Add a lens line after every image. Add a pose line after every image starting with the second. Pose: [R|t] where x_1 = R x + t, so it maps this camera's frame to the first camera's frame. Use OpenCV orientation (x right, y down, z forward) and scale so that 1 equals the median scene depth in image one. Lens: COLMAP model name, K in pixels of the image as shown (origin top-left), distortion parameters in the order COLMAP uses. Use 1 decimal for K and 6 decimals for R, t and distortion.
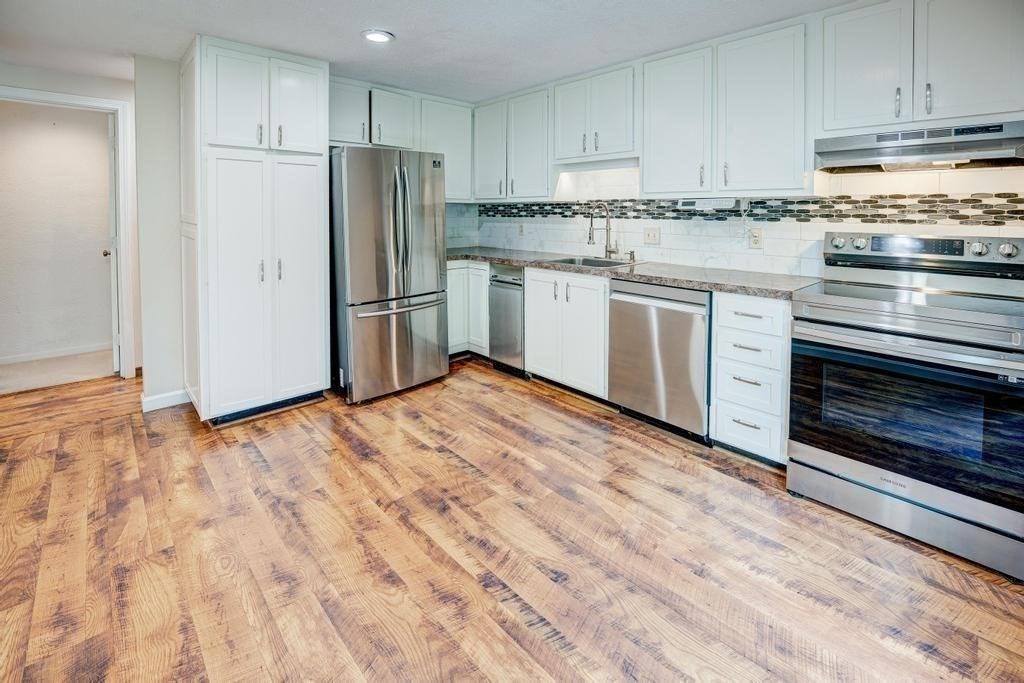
lens RADIAL K [[430.0, 0, 512.0], [0, 430.0, 341.5], [0, 0, 1]] dist [-0.020226, 0.000255]
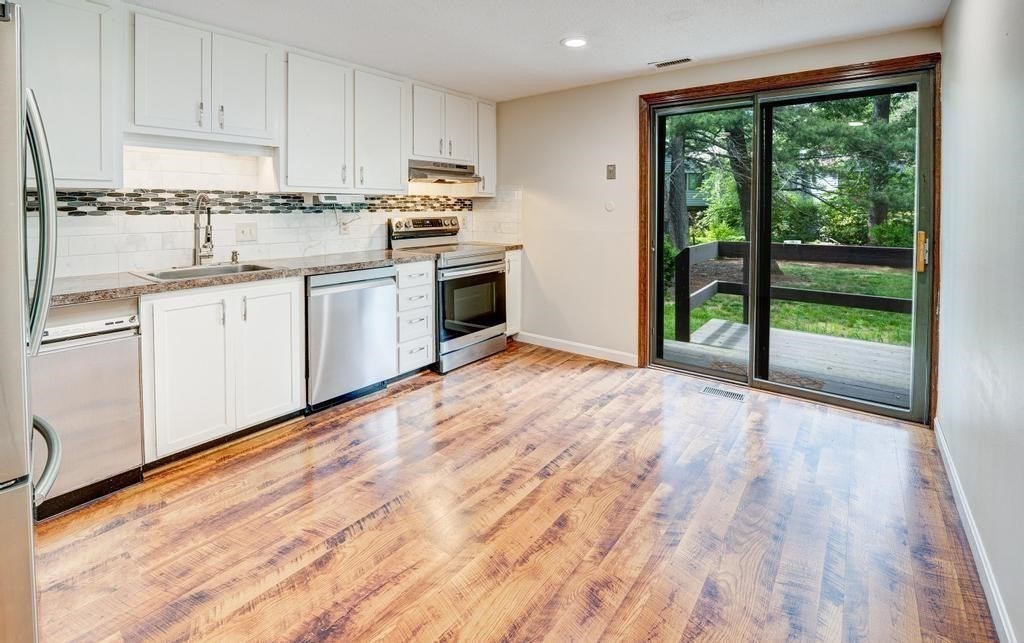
lens RADIAL K [[397.2, 0, 514.1], [0, 397.2, 345.7], [0, 0, 1]] dist [-0.011547, -0.000055]
pose [[-0.114459, -0.328733, 0.937461, -0.783655], [0.283128, 0.893732, 0.347968, -0.205207], [-0.952228, 0.305250, -0.009222, 0.683489]]
